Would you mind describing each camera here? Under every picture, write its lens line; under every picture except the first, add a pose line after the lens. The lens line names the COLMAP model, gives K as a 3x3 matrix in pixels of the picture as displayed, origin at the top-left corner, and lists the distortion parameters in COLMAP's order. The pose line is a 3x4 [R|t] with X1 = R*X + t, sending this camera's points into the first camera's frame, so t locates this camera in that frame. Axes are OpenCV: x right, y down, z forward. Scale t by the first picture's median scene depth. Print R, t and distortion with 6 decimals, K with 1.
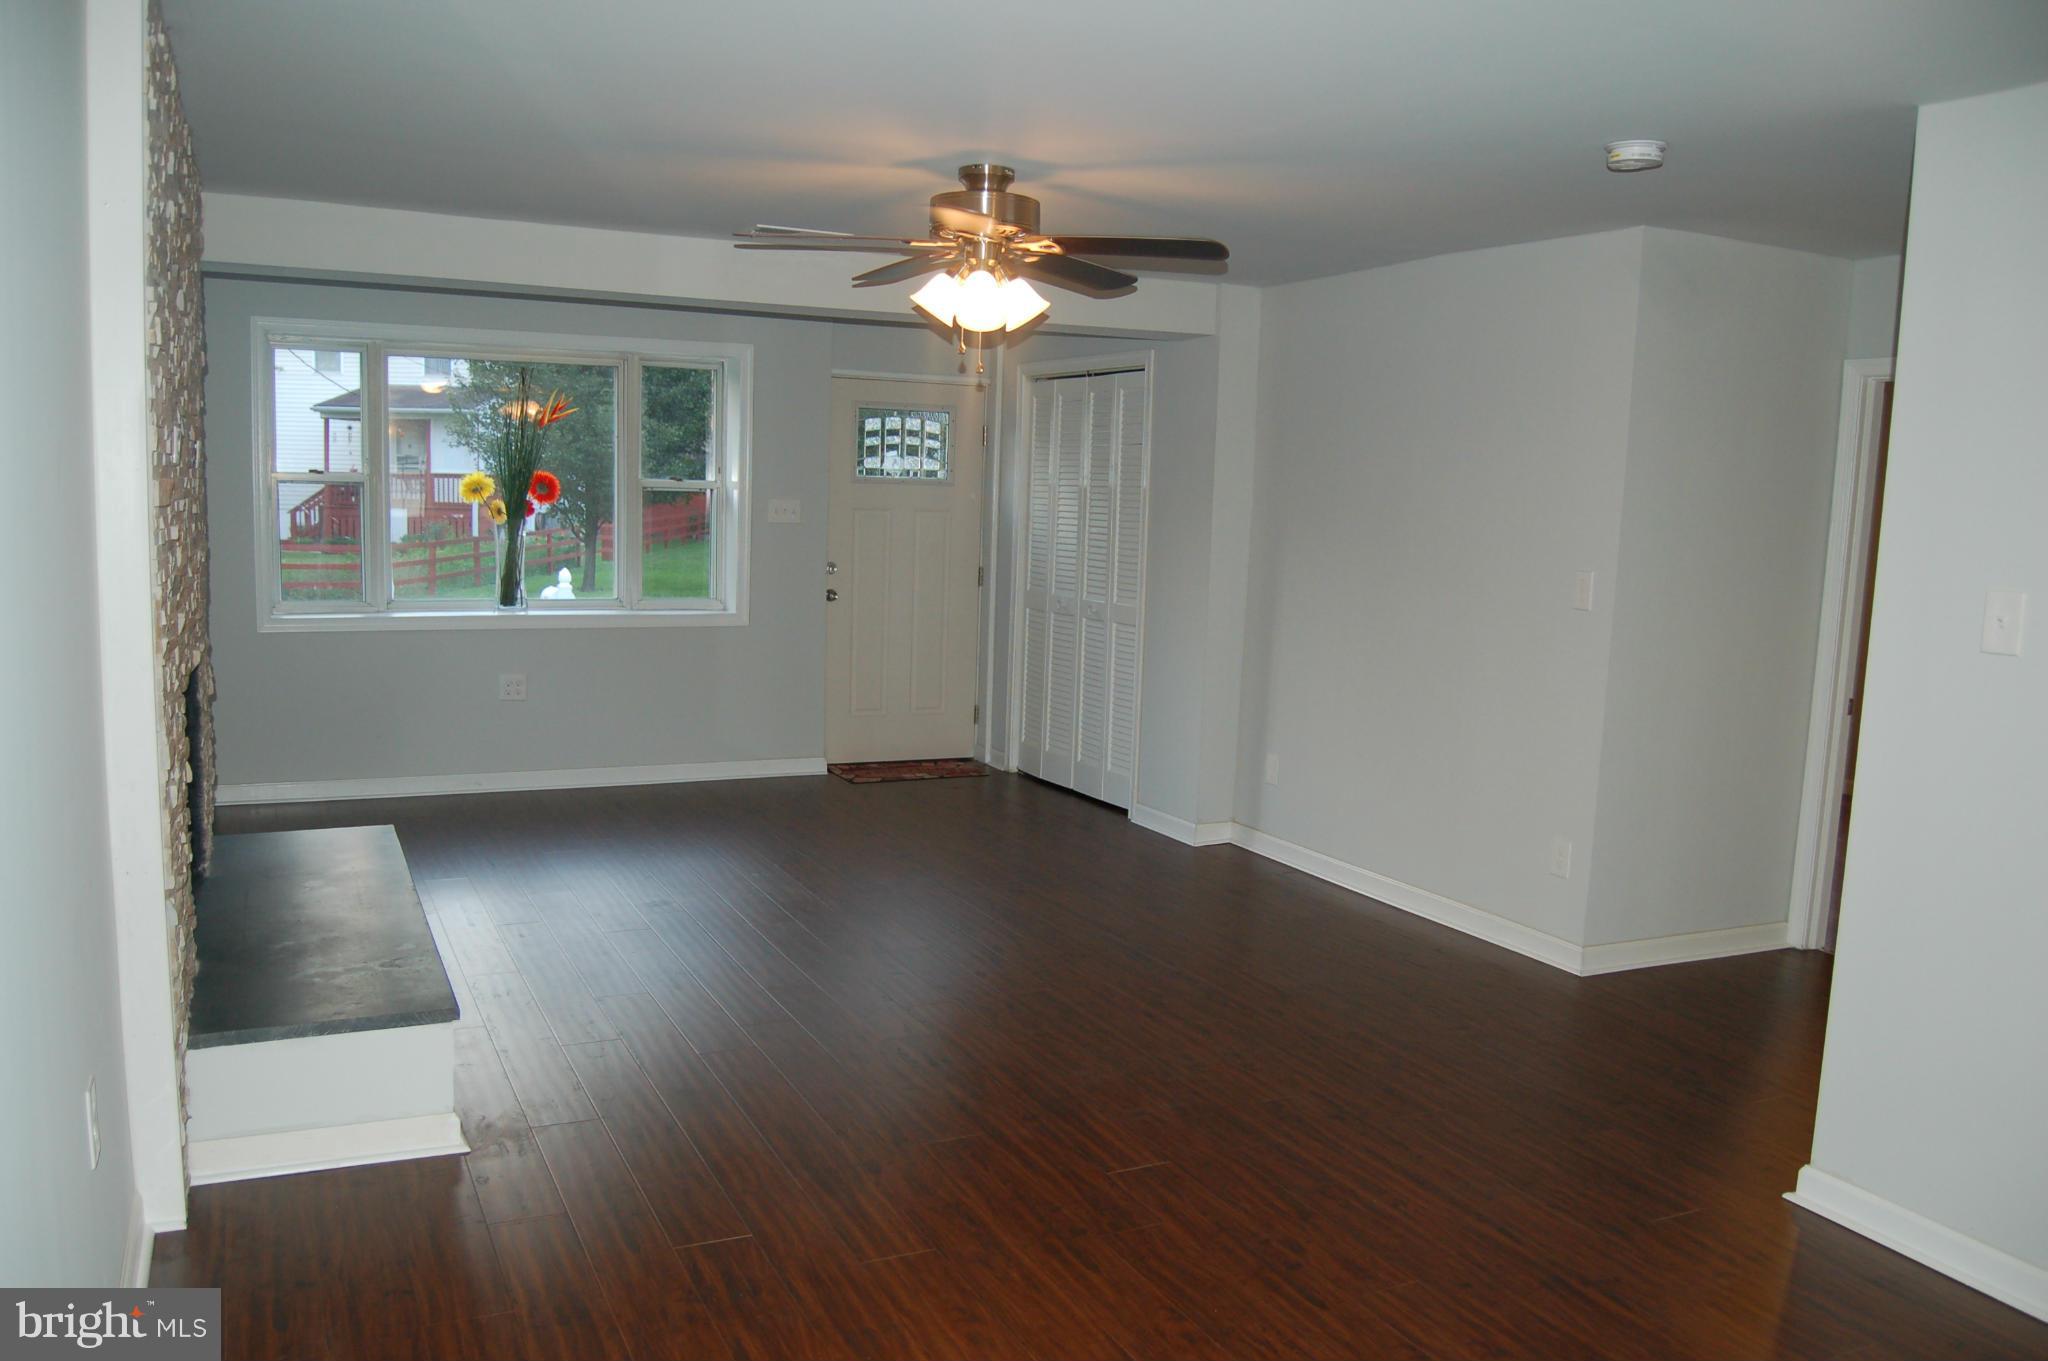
lens RADIAL K [[1598.9, 0, 1016.0], [0, 1598.9, 718.0], [0, 0, 1]] dist [-0.079514, 0.022665]
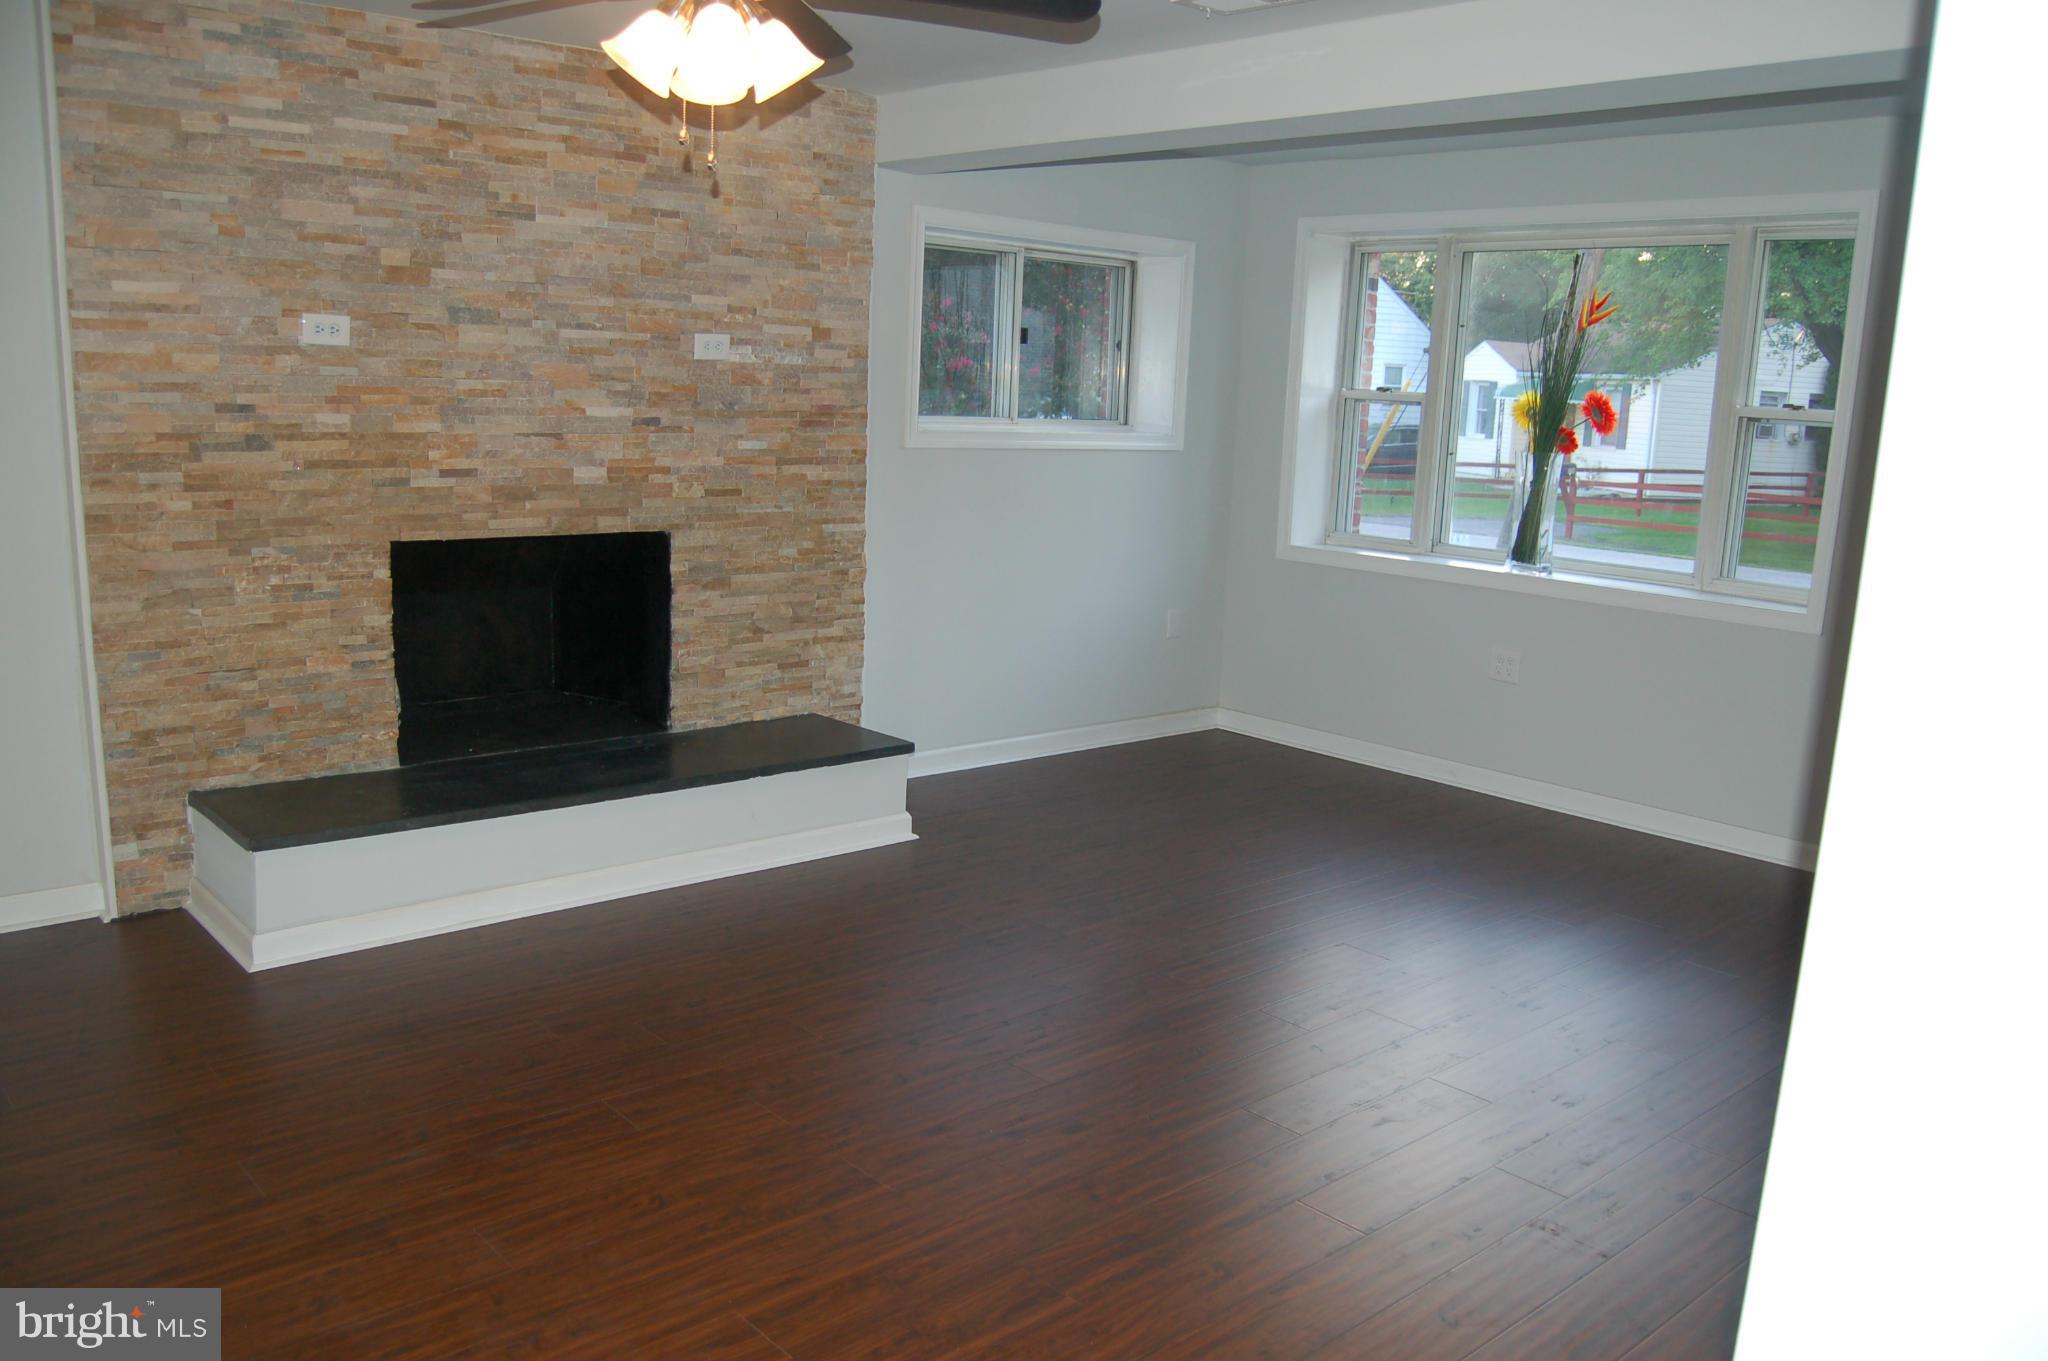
lens RADIAL K [[1598.9, 0, 1016.0], [0, 1598.9, 718.0], [0, 0, 1]] dist [-0.079514, 0.022665]
pose [[0.277807, 0.181398, -0.943354, 0.345440], [-0.166352, 0.976258, 0.138737, -0.059164], [0.946124, 0.118387, 0.301388, 0.502456]]
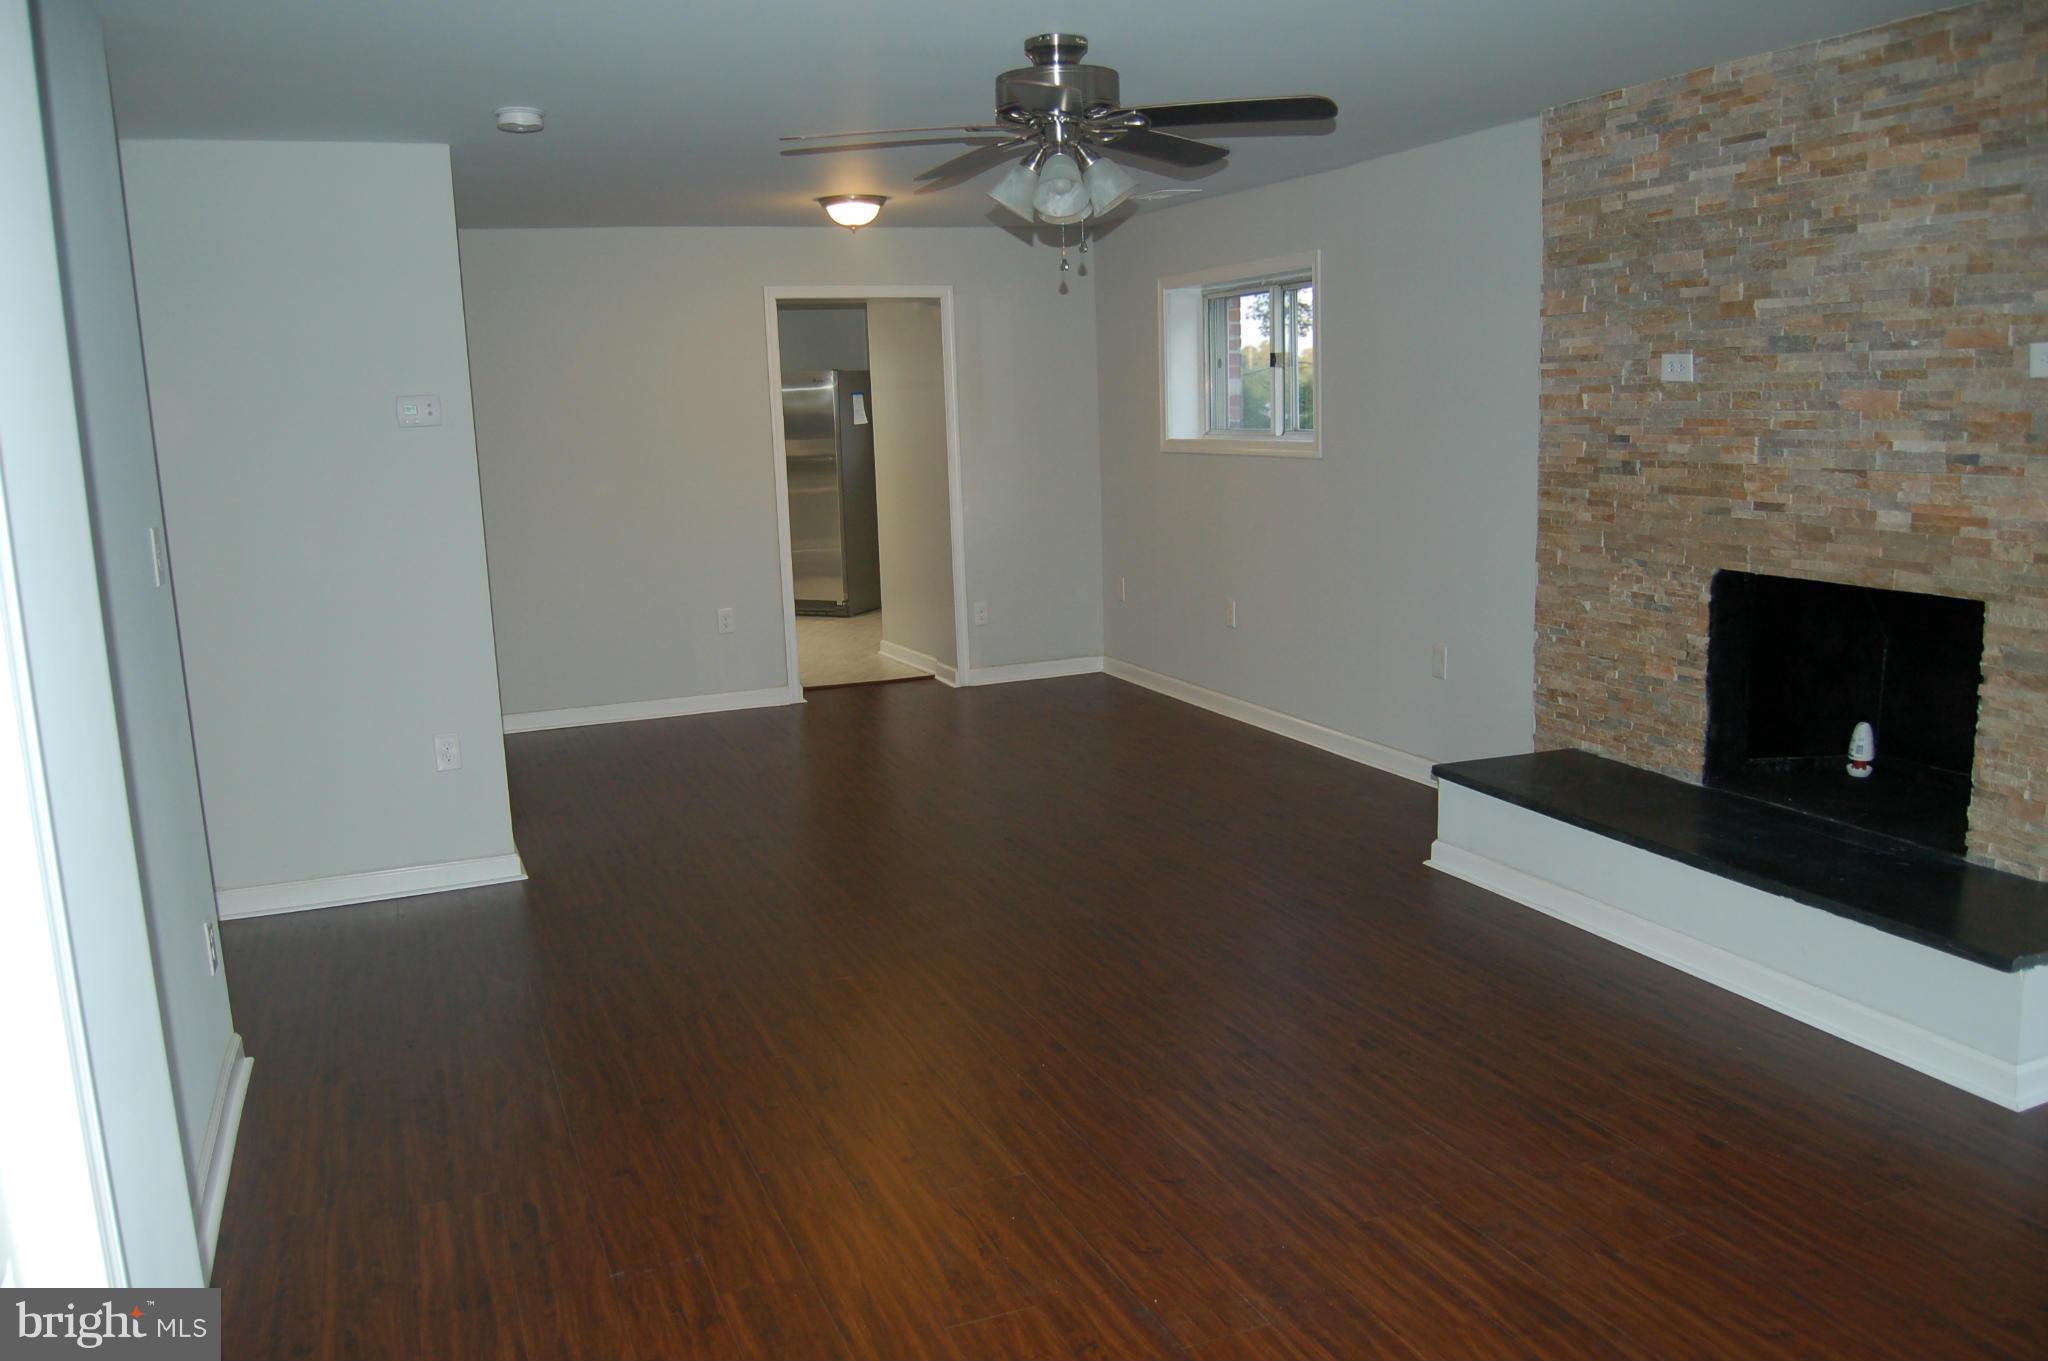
lens RADIAL K [[1598.9, 0, 1016.0], [0, 1598.9, 718.0], [0, 0, 1]] dist [-0.079514, 0.022665]
pose [[-0.997872, -0.009216, 0.064554, -0.028324], [0.012987, 0.942041, 0.335245, -0.148848], [-0.063903, 0.335370, -0.939917, 1.019946]]
